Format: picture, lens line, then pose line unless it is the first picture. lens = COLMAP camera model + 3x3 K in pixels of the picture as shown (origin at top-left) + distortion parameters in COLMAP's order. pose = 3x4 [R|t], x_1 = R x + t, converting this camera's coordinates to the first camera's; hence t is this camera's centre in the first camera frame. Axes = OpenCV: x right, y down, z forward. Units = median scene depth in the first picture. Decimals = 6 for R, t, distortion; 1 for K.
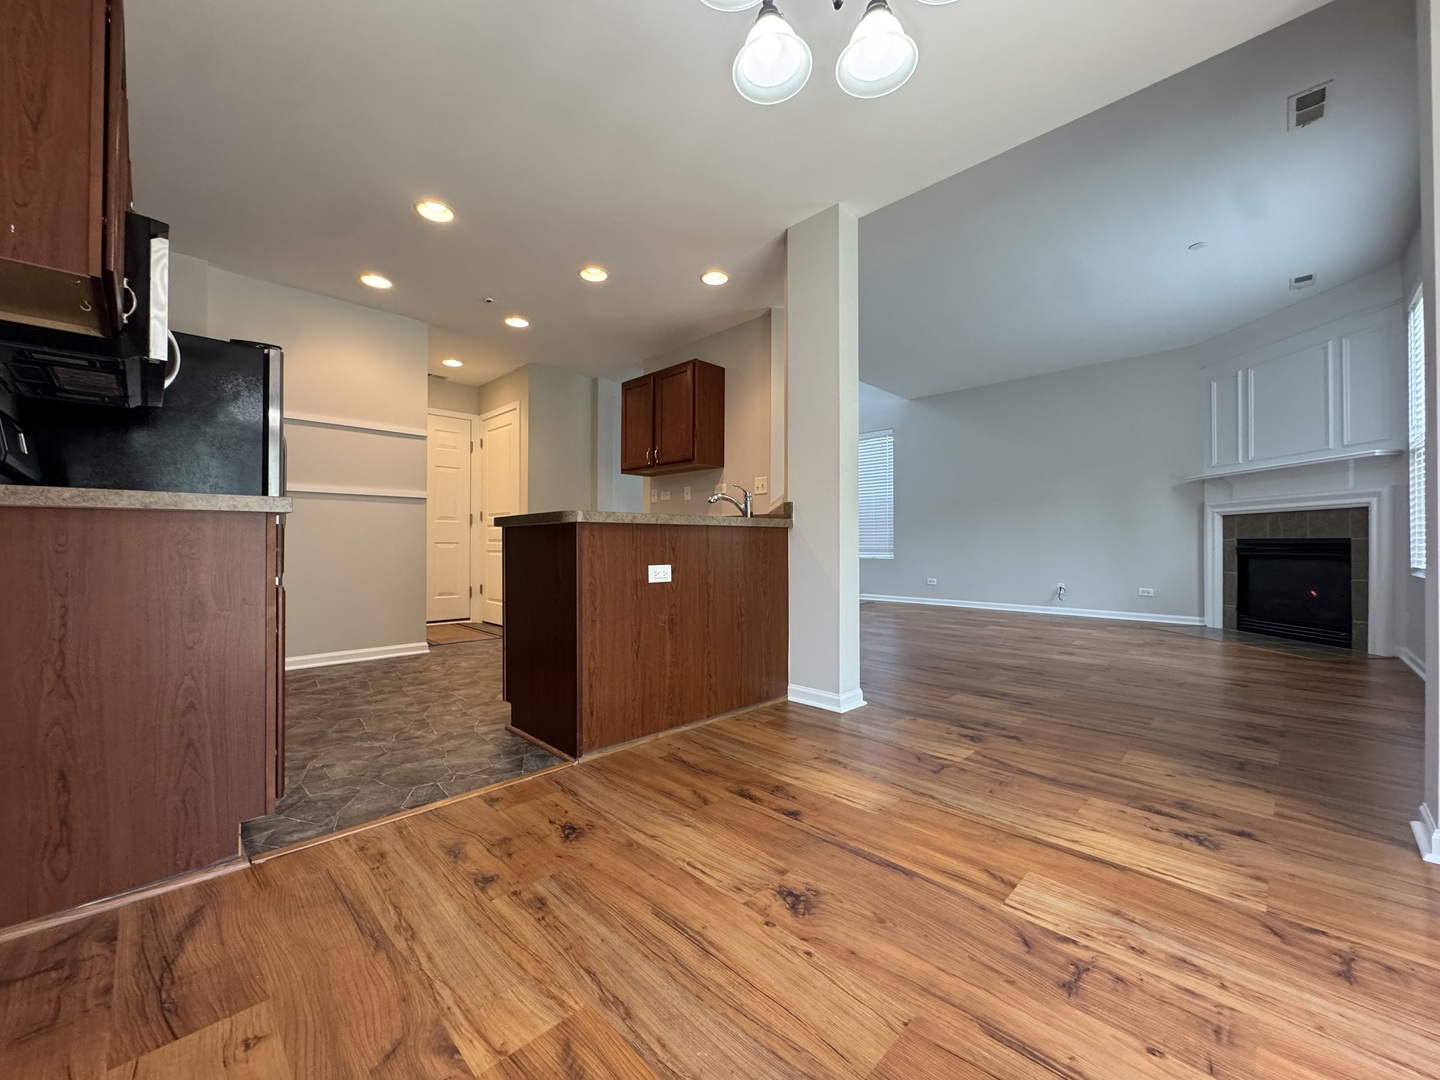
lens RADIAL K [[569.5, 0, 720.0], [0, 569.5, 540.0], [0, 0, 1]] dist [-0.000423, 0.000170]
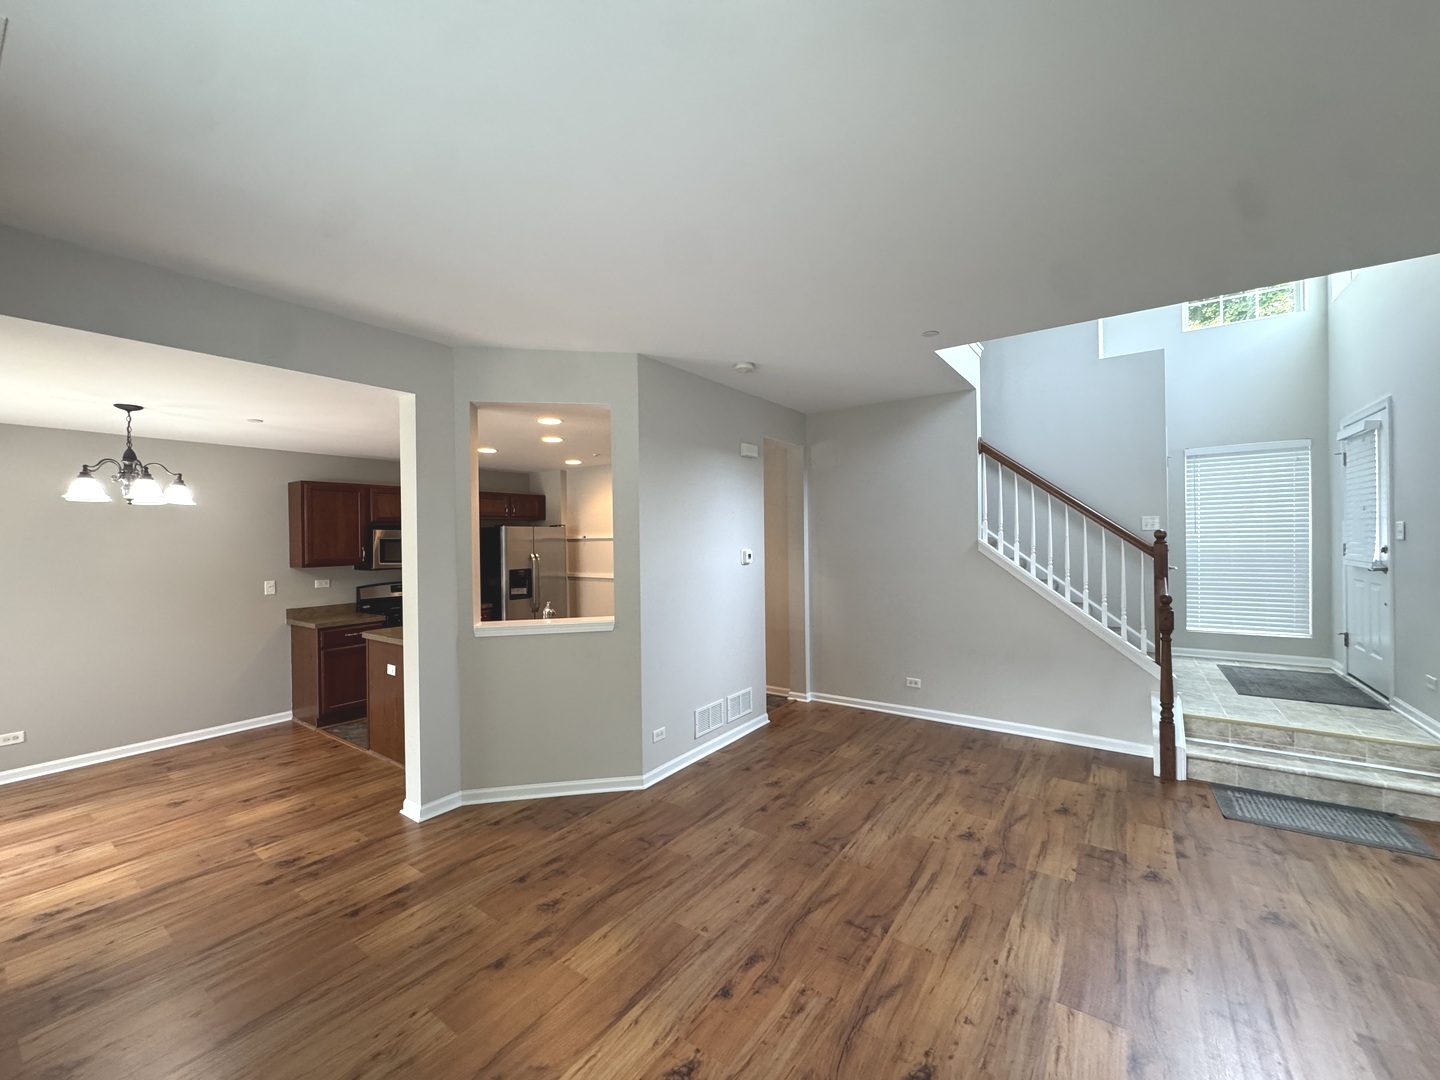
lens RADIAL K [[575.8, 0, 720.0], [0, 575.8, 540.0], [0, 0, 1]] dist [-0.001267, -0.000118]
pose [[0.168759, 0.000387, -0.985657, 1.809757], [0.021987, 0.999750, 0.004157, -0.323698], [0.985412, -0.022373, 0.168709, 1.717869]]
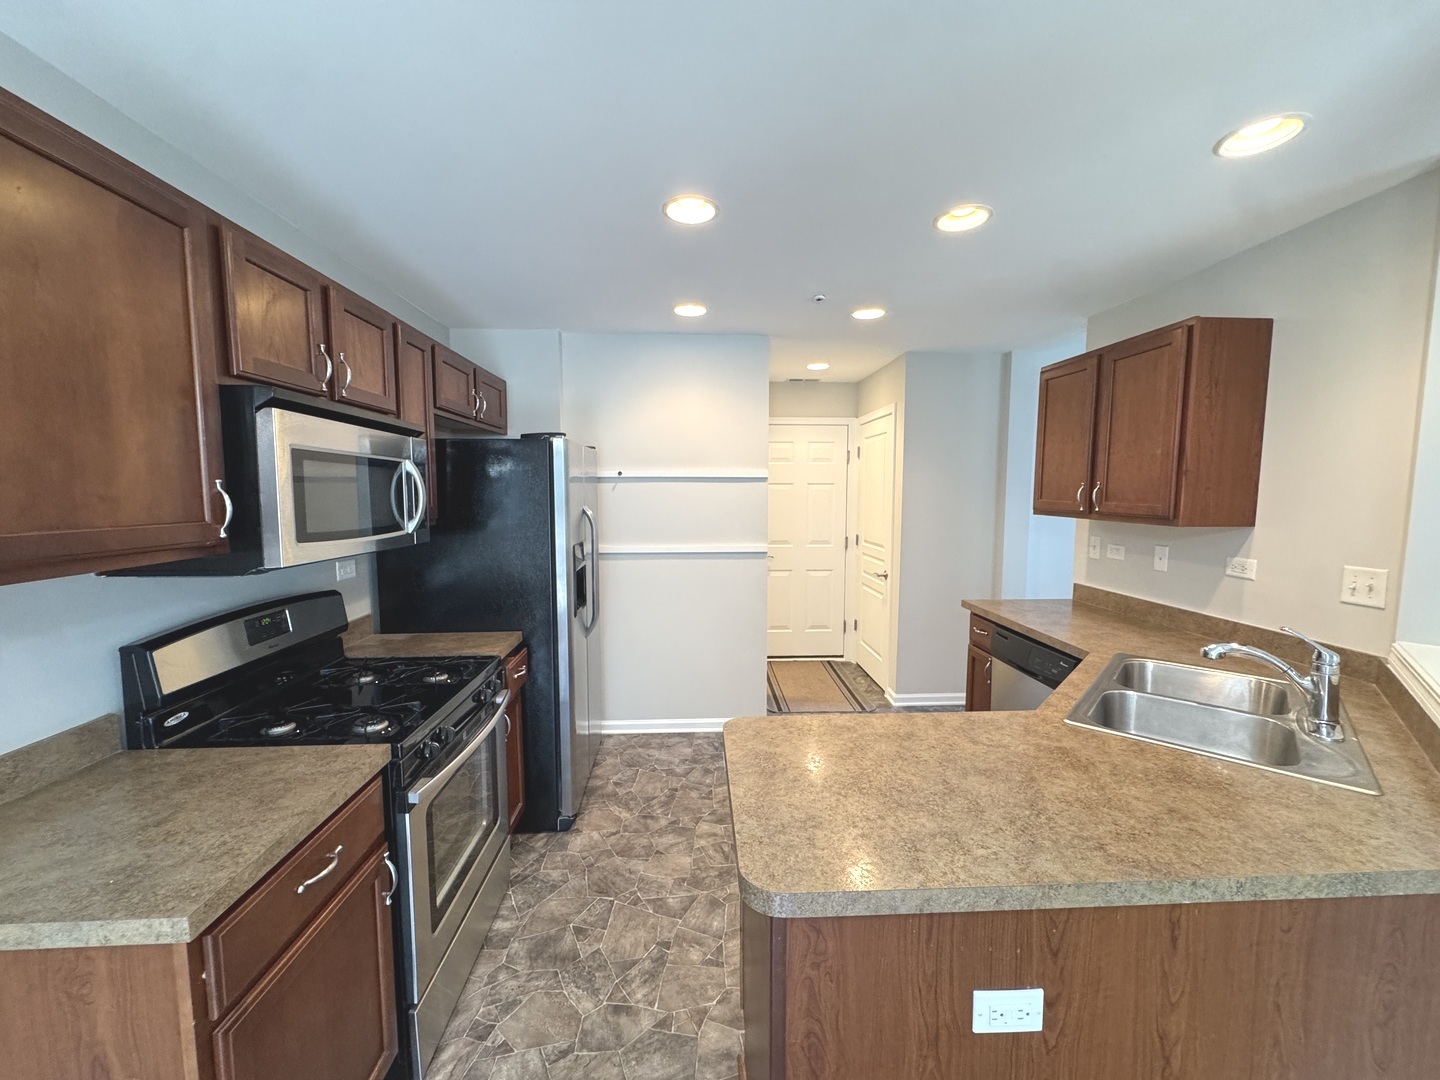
lens RADIAL K [[575.8, 0, 720.0], [0, 575.8, 540.0], [0, 0, 1]] dist [-0.001267, -0.000118]
pose [[0.742380, 0.059992, -0.667288, -0.007023], [0.003486, 0.995623, 0.093390, -0.309441], [0.669970, -0.071657, 0.738922, 0.601892]]
